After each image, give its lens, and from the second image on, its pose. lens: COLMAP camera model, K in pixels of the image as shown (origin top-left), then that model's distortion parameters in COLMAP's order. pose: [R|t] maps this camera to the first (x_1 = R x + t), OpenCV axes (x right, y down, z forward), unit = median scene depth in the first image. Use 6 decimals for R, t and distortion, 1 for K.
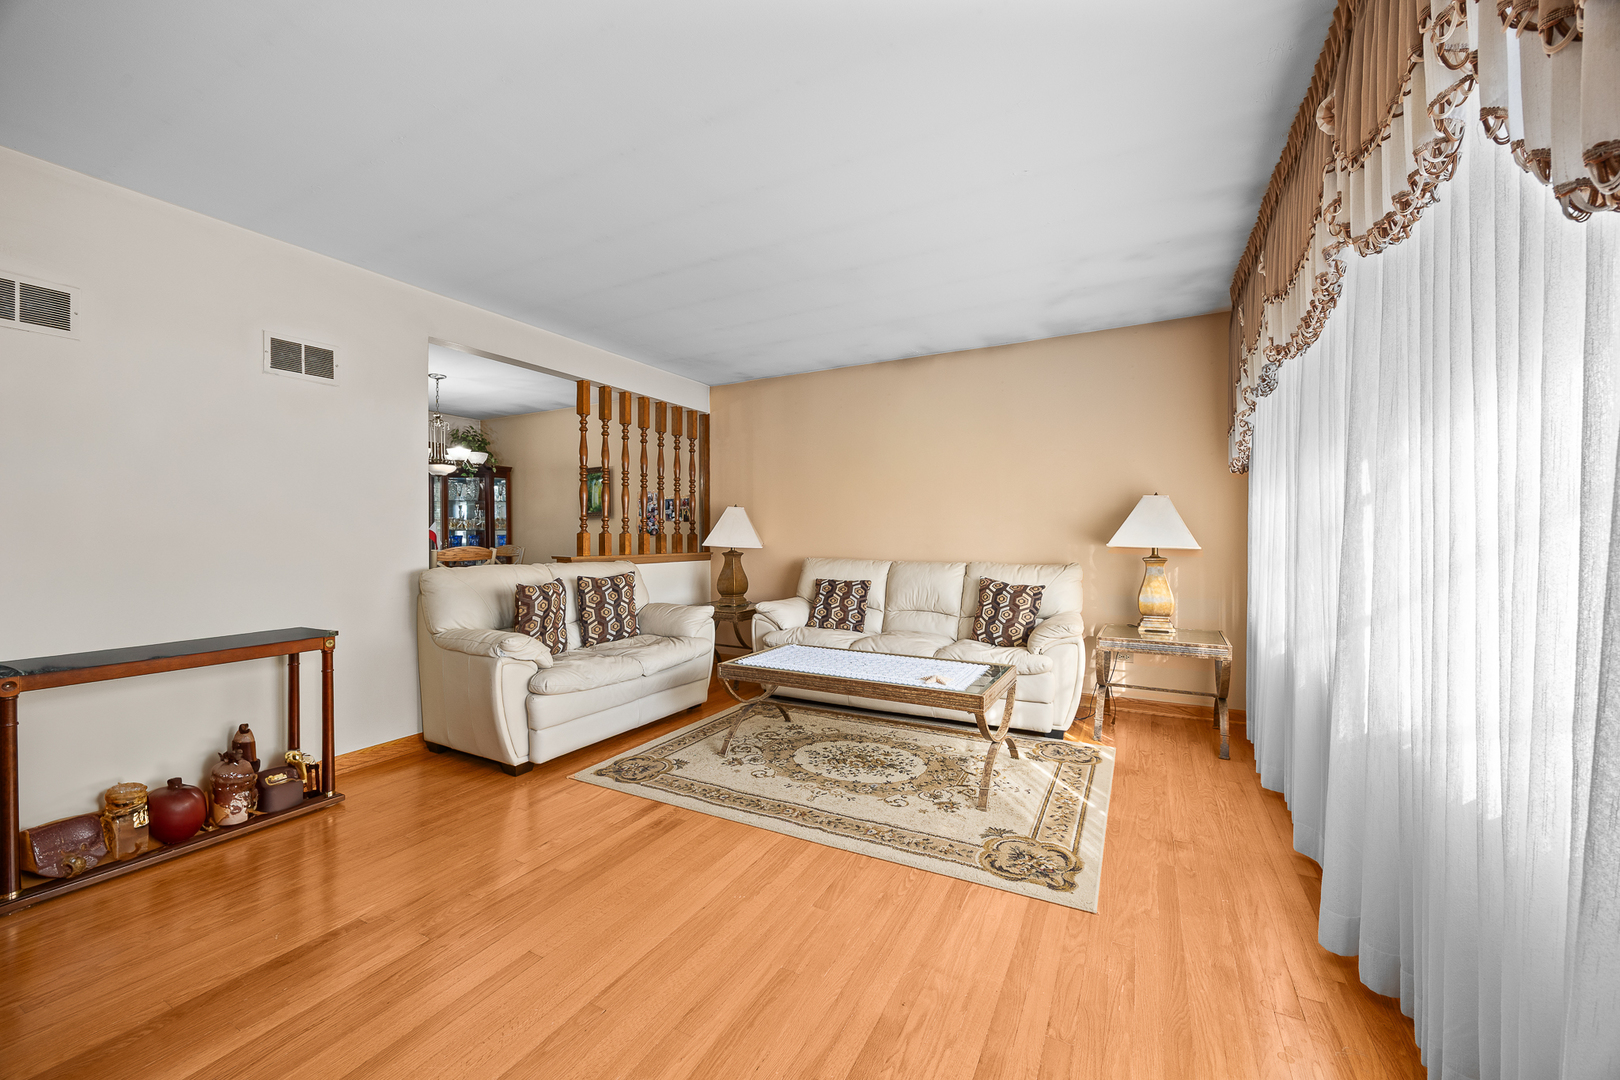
lens RADIAL K [[618.2, 0, 812.8], [0, 618.2, 548.6], [0, 0, 1]] dist [0.000984, 0.000175]
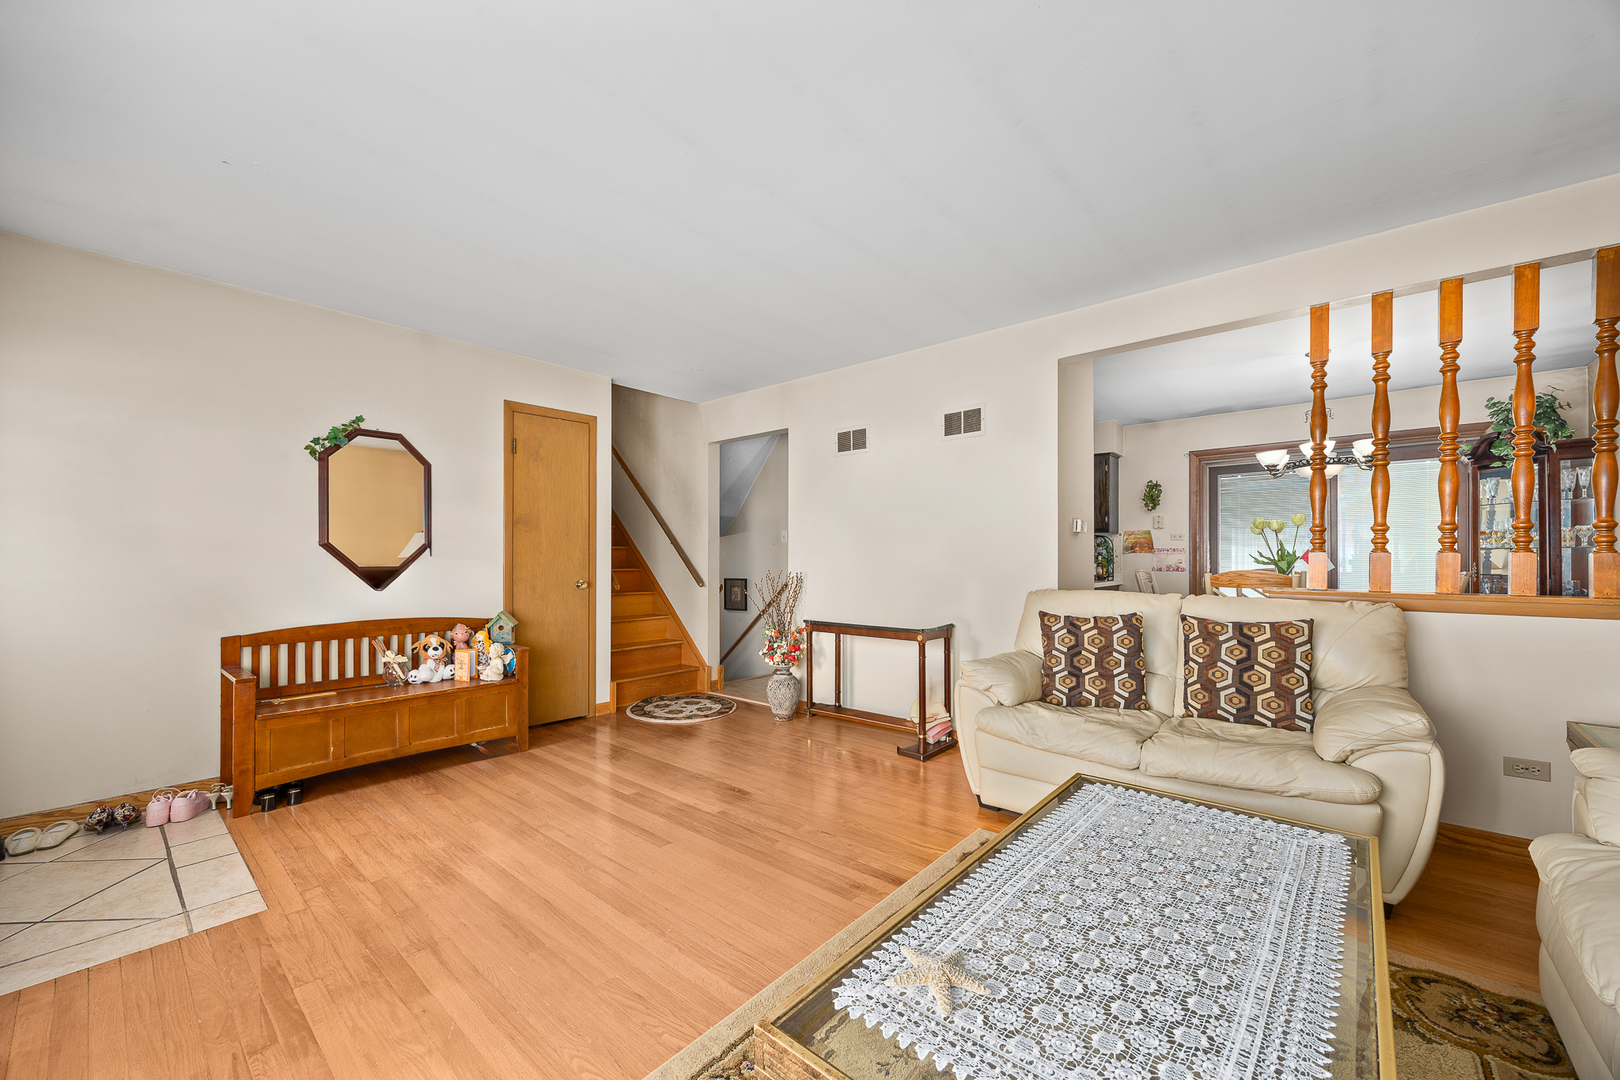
lens RADIAL K [[618.2, 0, 812.8], [0, 618.2, 548.6], [0, 0, 1]] dist [0.000984, 0.000175]
pose [[-0.215510, 0.001128, -0.976501, 0.455708], [-0.013469, 0.999901, 0.004128, -0.030505], [0.976409, 0.014042, -0.215473, 0.819569]]
